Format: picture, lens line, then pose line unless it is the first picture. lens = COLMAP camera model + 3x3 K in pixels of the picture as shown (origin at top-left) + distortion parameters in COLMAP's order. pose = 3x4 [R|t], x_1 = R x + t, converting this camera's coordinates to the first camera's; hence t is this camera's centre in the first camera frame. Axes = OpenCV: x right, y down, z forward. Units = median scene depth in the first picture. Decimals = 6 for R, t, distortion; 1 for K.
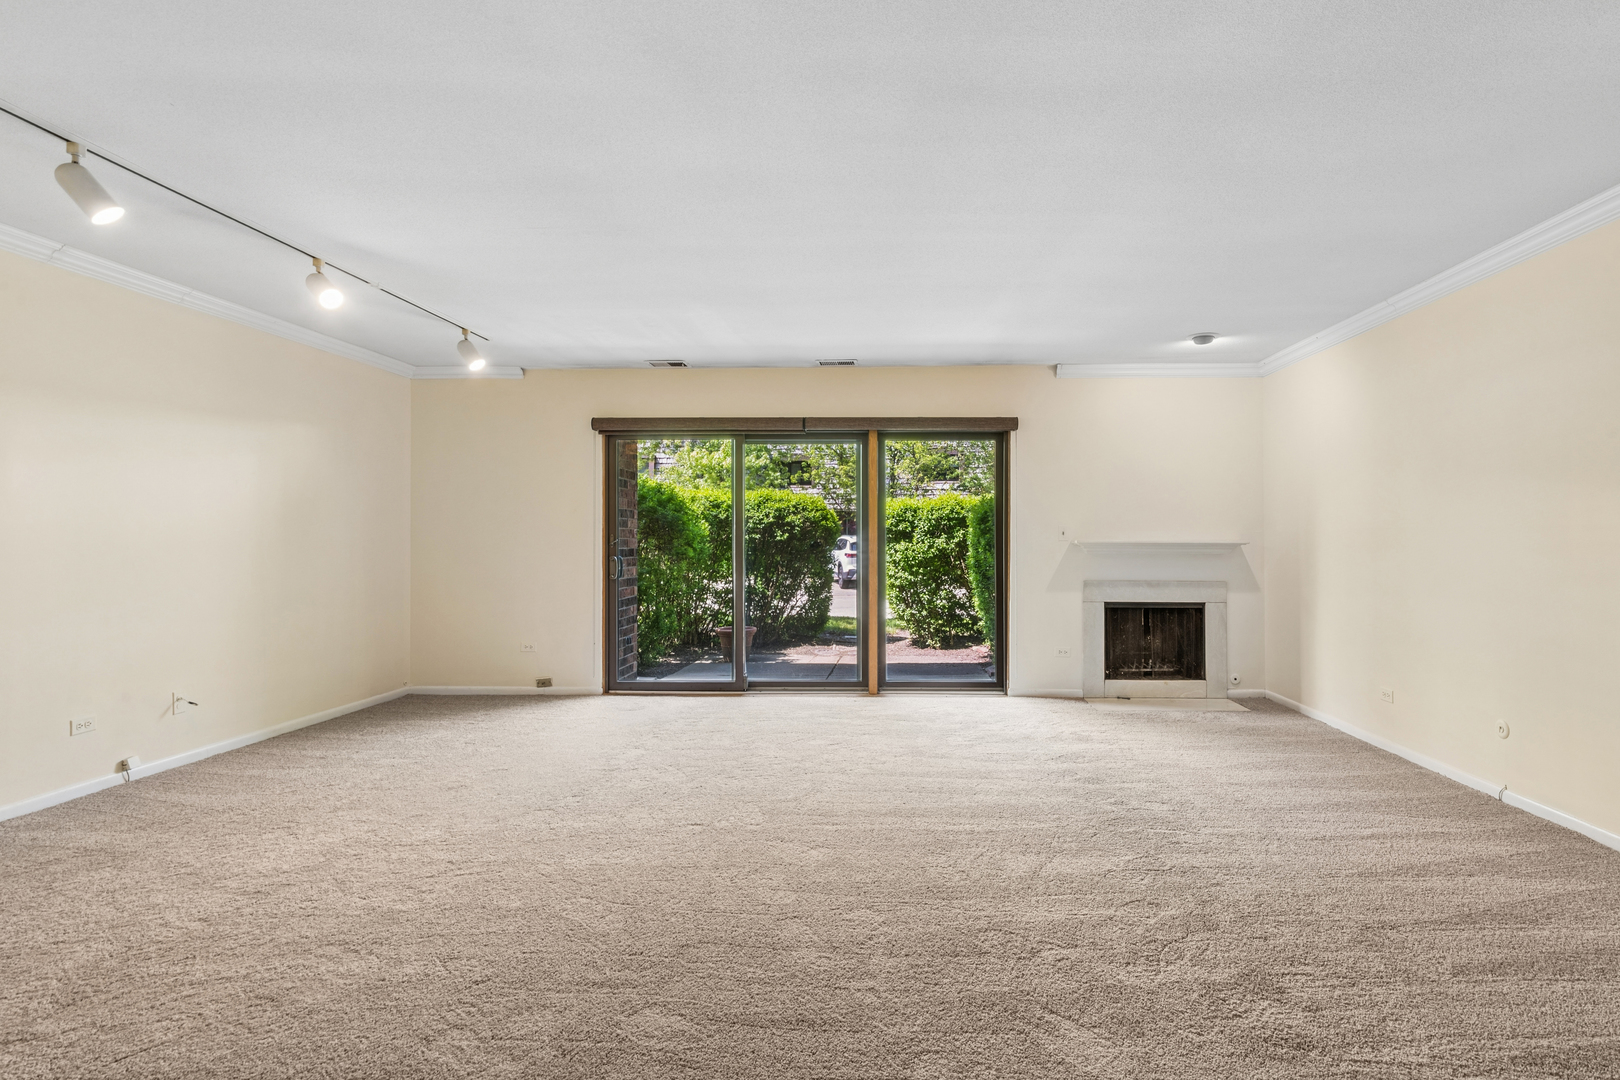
lens RADIAL K [[824.2, 0, 890.5], [0, 824.2, 533.0], [0, 0, 1]] dist [-0.000855, 0.000546]
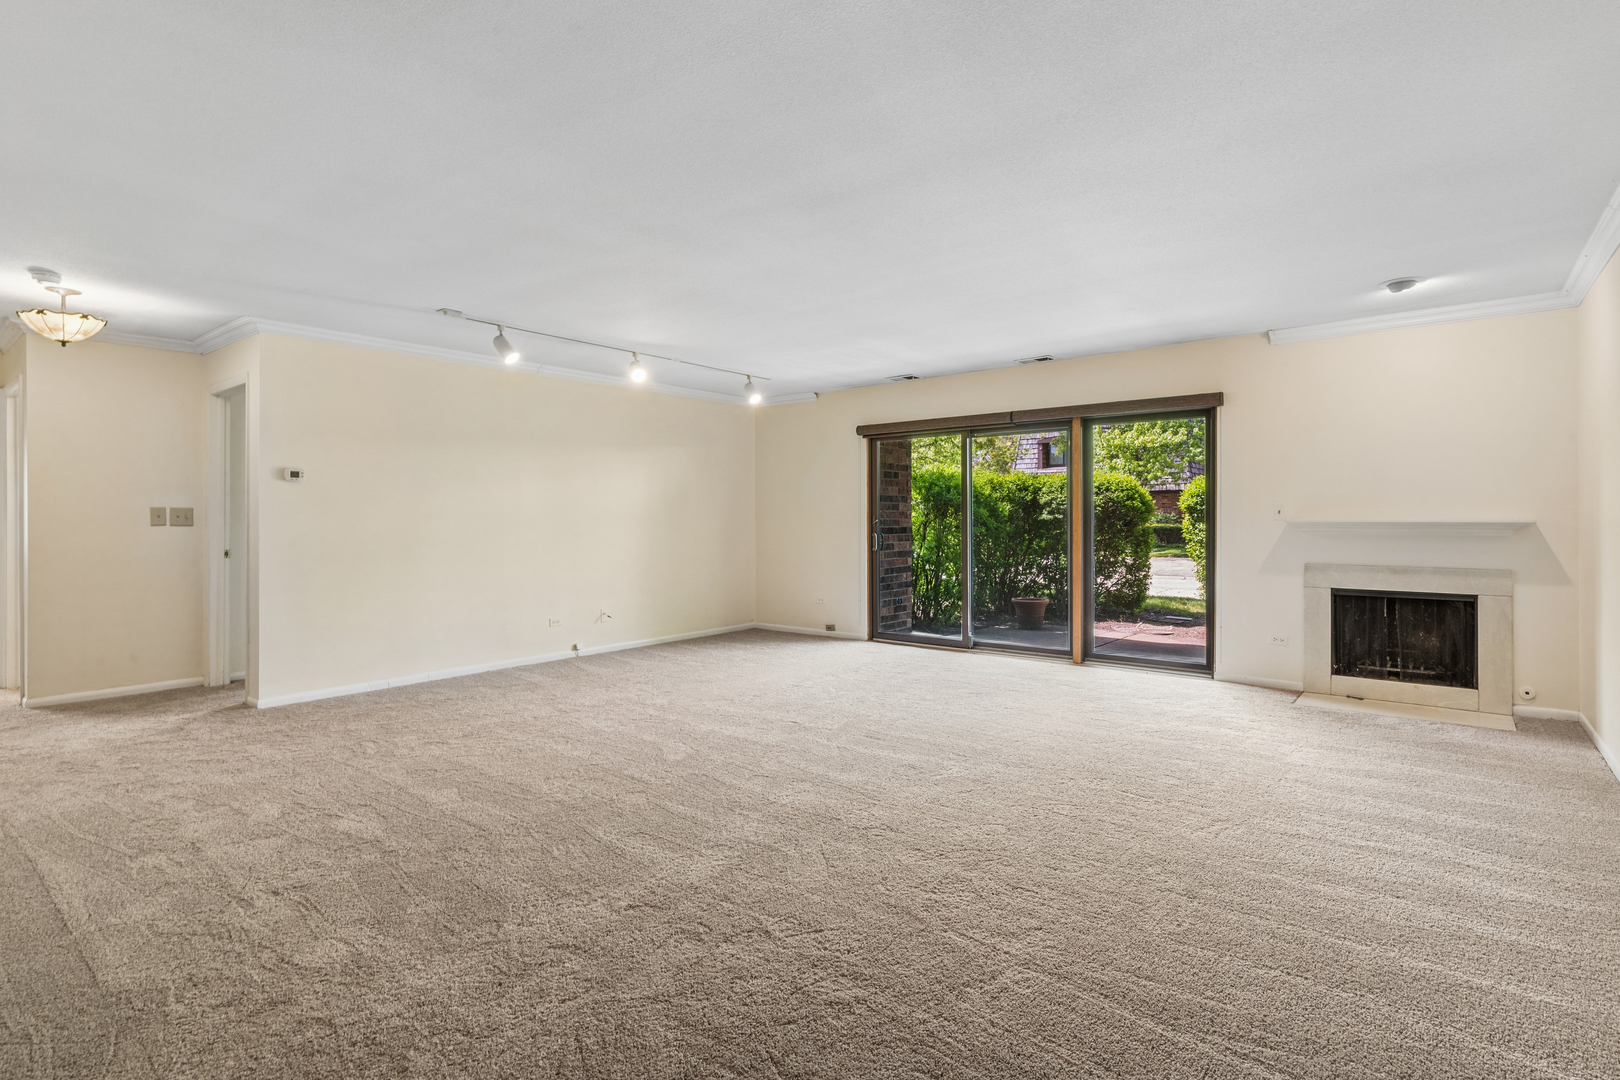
lens RADIAL K [[791.6, 0, 807.0], [0, 791.6, 515.2], [0, 0, 1]] dist [-0.000461, 0.000289]
pose [[0.788877, -0.006107, -0.614520, 0.338333], [0.008472, 0.999964, 0.000938, -0.001322], [0.614492, -0.005947, 0.788900, -0.030042]]
